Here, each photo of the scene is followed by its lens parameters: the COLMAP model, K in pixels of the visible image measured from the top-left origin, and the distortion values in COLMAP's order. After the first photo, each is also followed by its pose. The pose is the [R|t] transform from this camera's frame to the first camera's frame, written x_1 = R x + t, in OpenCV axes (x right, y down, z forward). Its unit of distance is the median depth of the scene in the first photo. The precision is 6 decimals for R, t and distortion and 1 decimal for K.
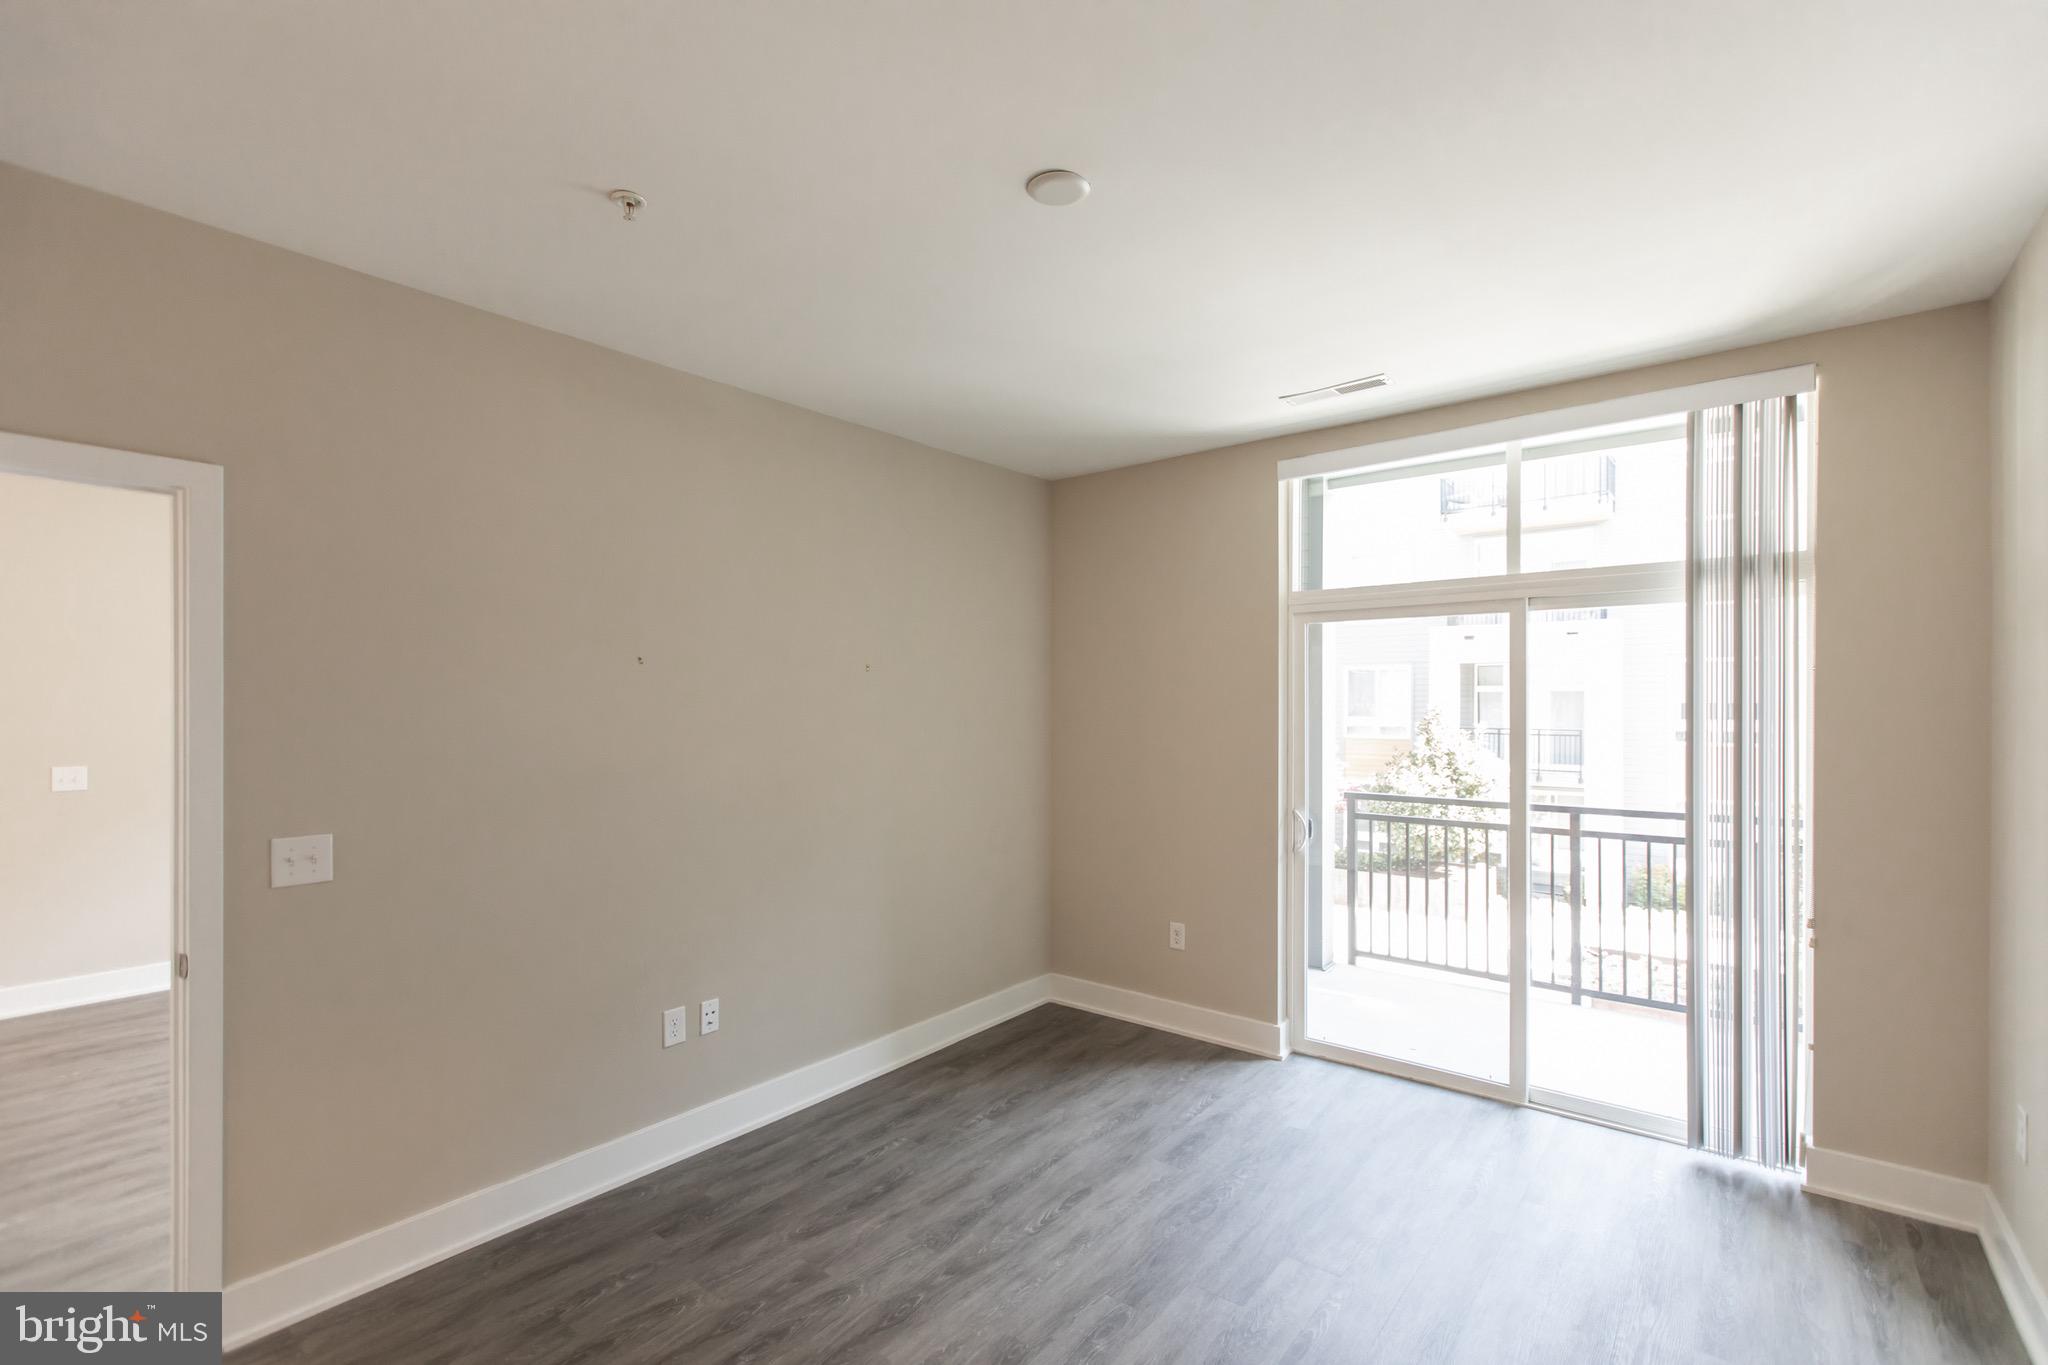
lens RADIAL K [[918.6, 0, 1031.1], [0, 918.6, 704.8], [0, 0, 1]] dist [-0.016683, 0.000299]
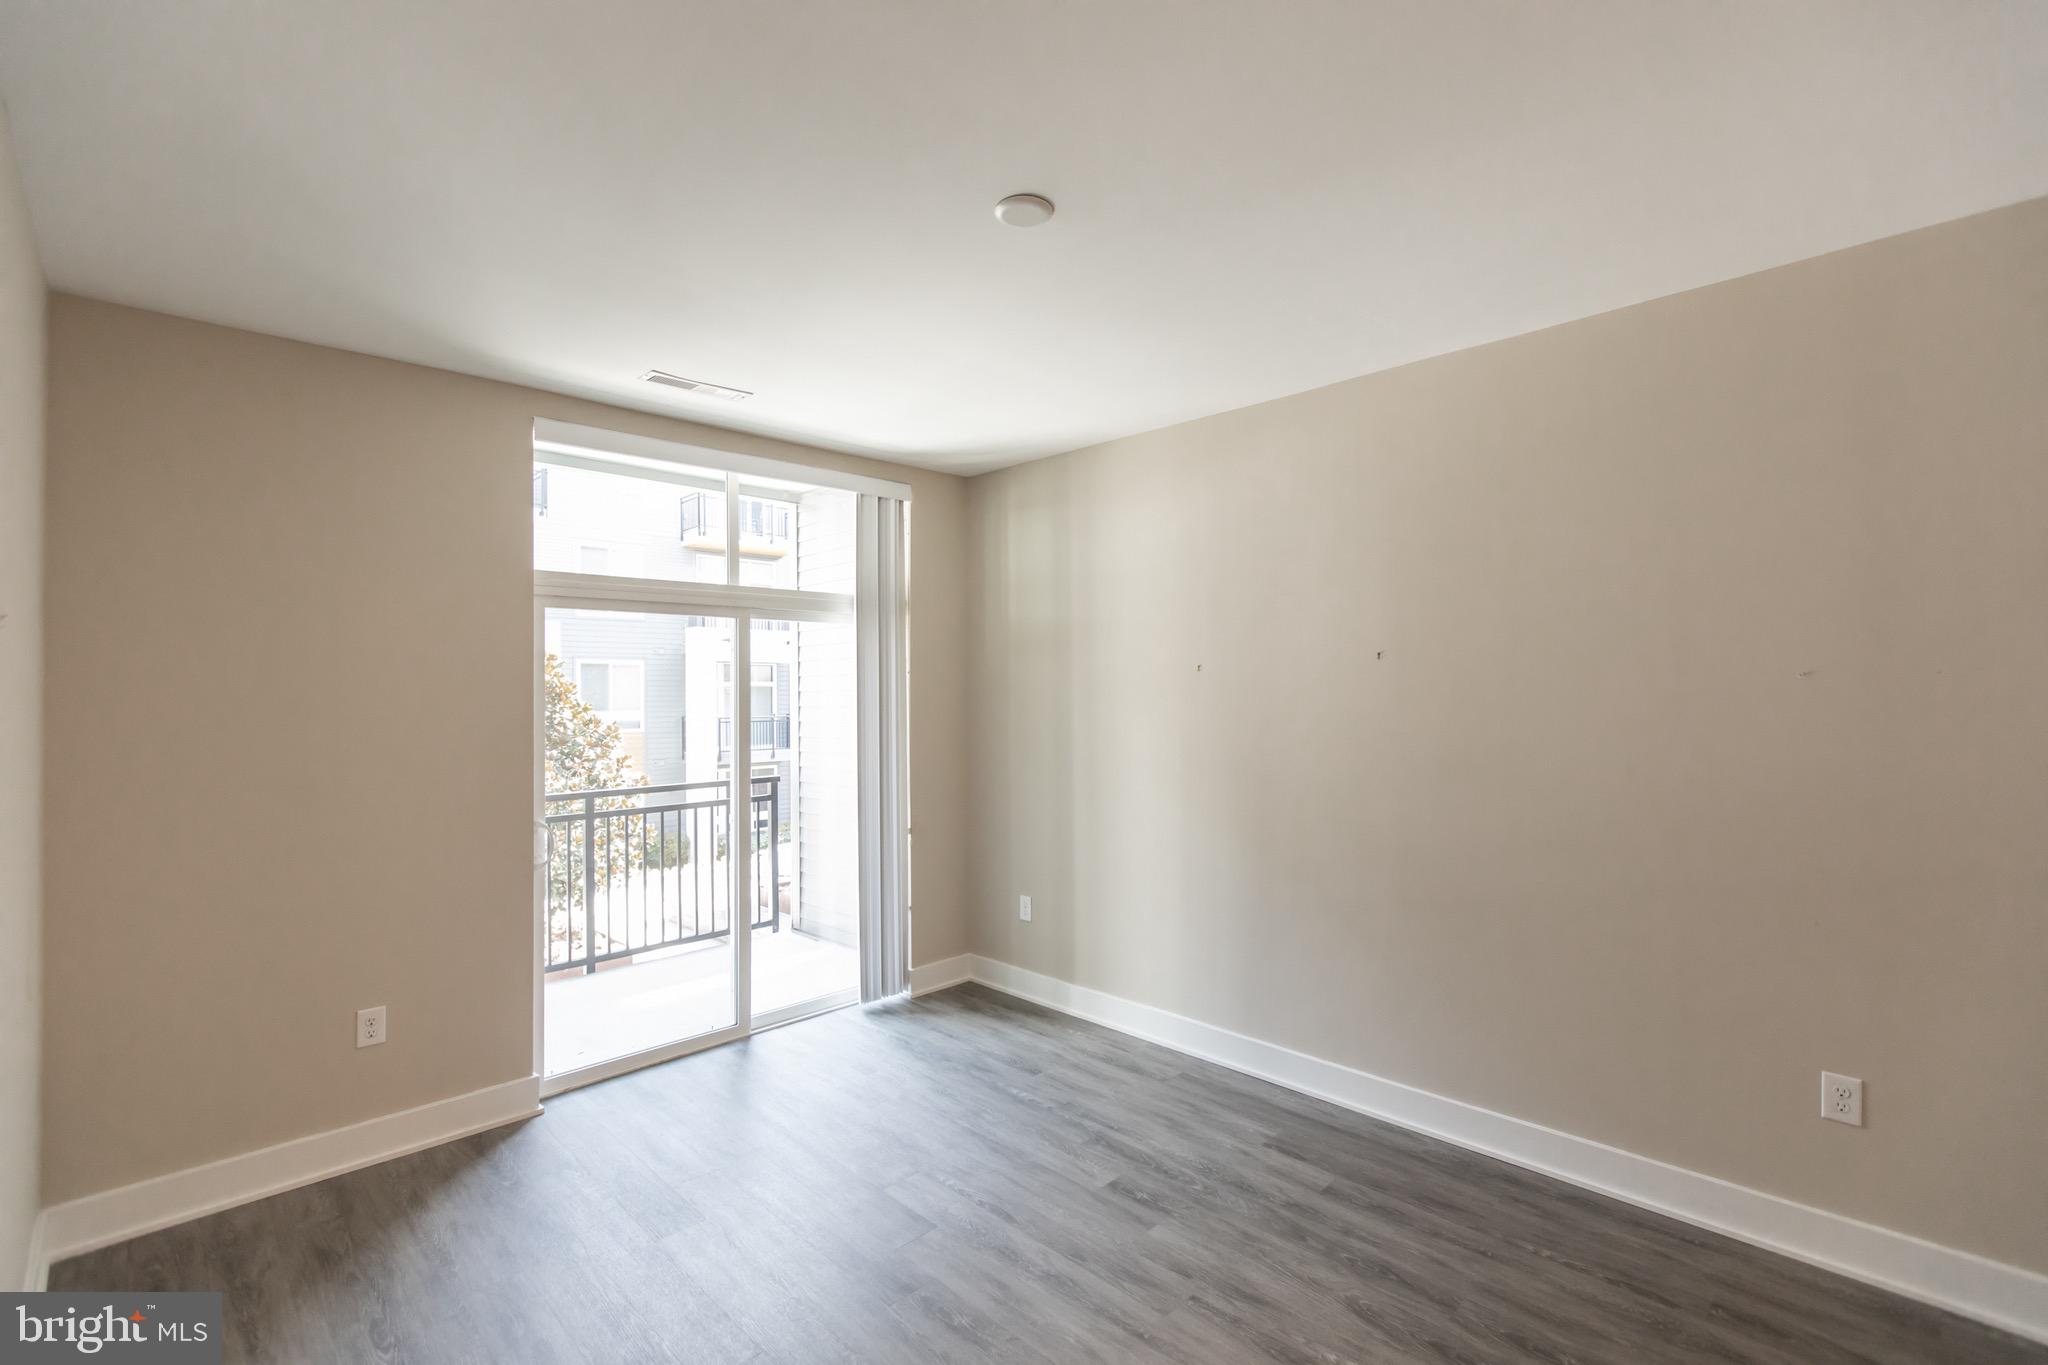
lens RADIAL K [[890.8, 0, 1027.5], [0, 890.8, 690.5], [0, 0, 1]] dist [-0.000117, -0.000340]
pose [[0.123605, -0.001159, 0.992331, -0.551257], [0.012728, 0.999919, -0.000417, -0.003129], [-0.992250, 0.012682, 0.123609, 0.481019]]
